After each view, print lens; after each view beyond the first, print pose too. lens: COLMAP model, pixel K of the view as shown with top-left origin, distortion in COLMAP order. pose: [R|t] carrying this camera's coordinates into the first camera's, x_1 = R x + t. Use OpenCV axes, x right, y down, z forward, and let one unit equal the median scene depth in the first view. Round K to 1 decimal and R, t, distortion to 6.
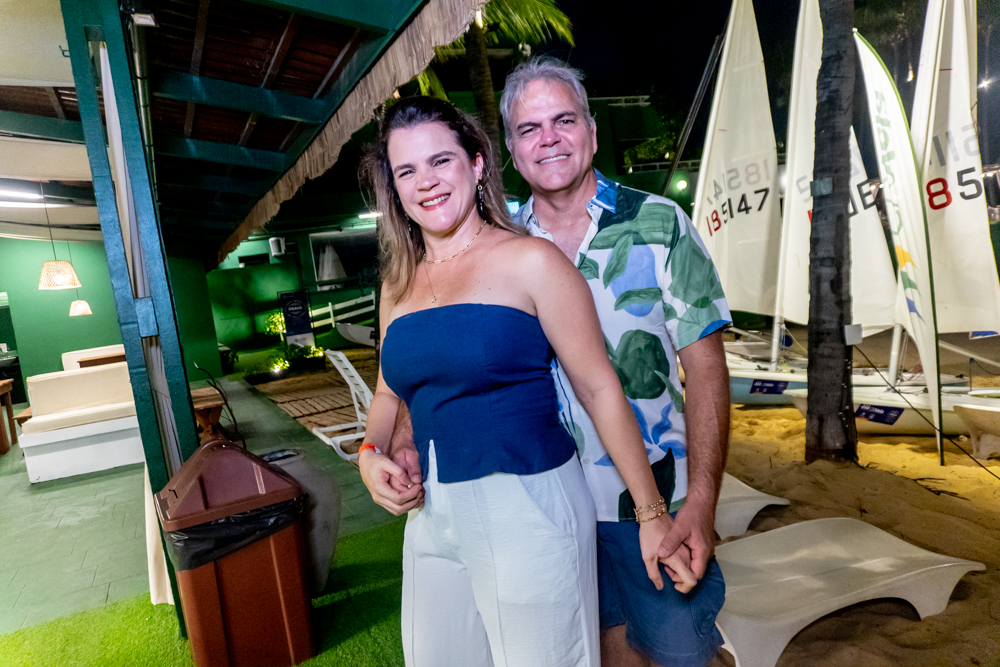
lens RADIAL K [[671.0, 0, 500.0], [0, 671.0, 333.5], [0, 0, 1]] dist [-0.007567, -0.001437]
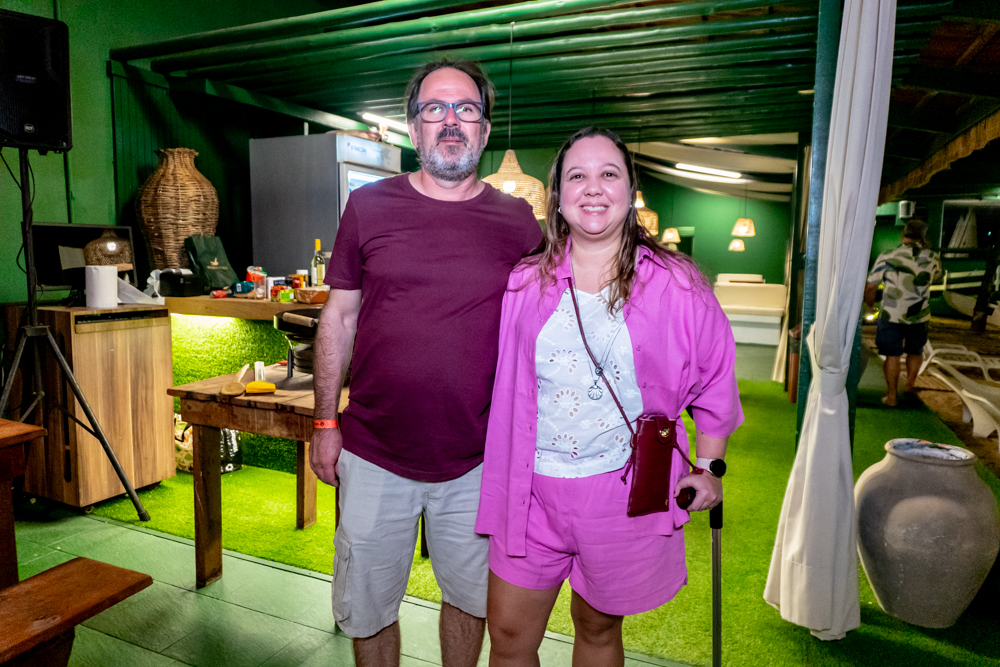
lens RADIAL K [[670.7, 0, 497.5], [0, 670.7, 332.7], [0, 0, 1]] dist [-0.012364, -0.004566]
pose [[0.638072, 0.228138, -0.735403, 0.400899], [-0.169026, 0.973302, 0.155283, 0.023820], [0.751195, 0.025220, 0.659598, -0.933109]]
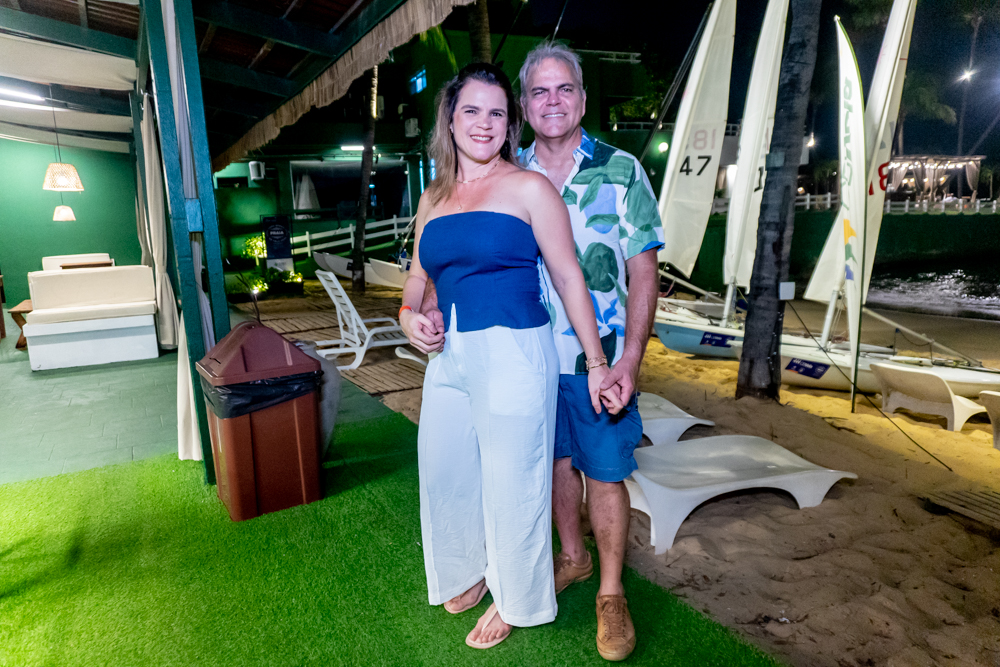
lens RADIAL K [[670.7, 0, 497.5], [0, 670.7, 332.7], [0, 0, 1]] dist [-0.012364, -0.004566]
pose [[0.995419, 0.082614, 0.048119, -0.020899], [-0.086011, 0.993585, 0.073417, 0.030993], [-0.041745, -0.077219, 0.996140, -0.137440]]
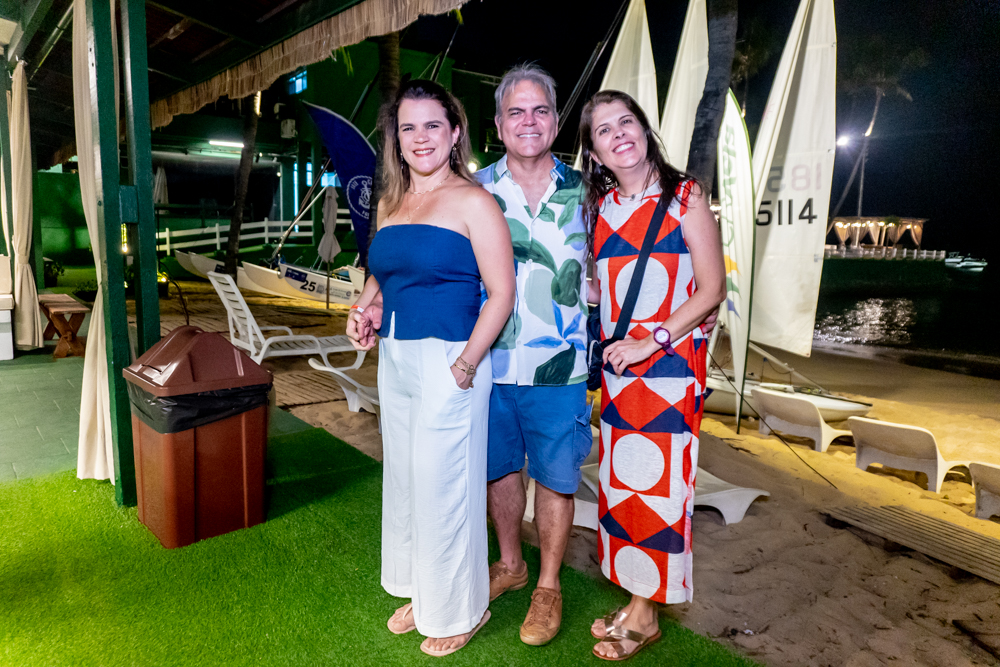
lens RADIAL K [[670.7, 0, 497.5], [0, 670.7, 332.7], [0, 0, 1]] dist [-0.012364, -0.004566]
pose [[0.959590, 0.127552, 0.250832, -0.129372], [-0.138746, 0.989949, 0.027388, 0.042082], [-0.244818, -0.061083, 0.967643, -0.112375]]
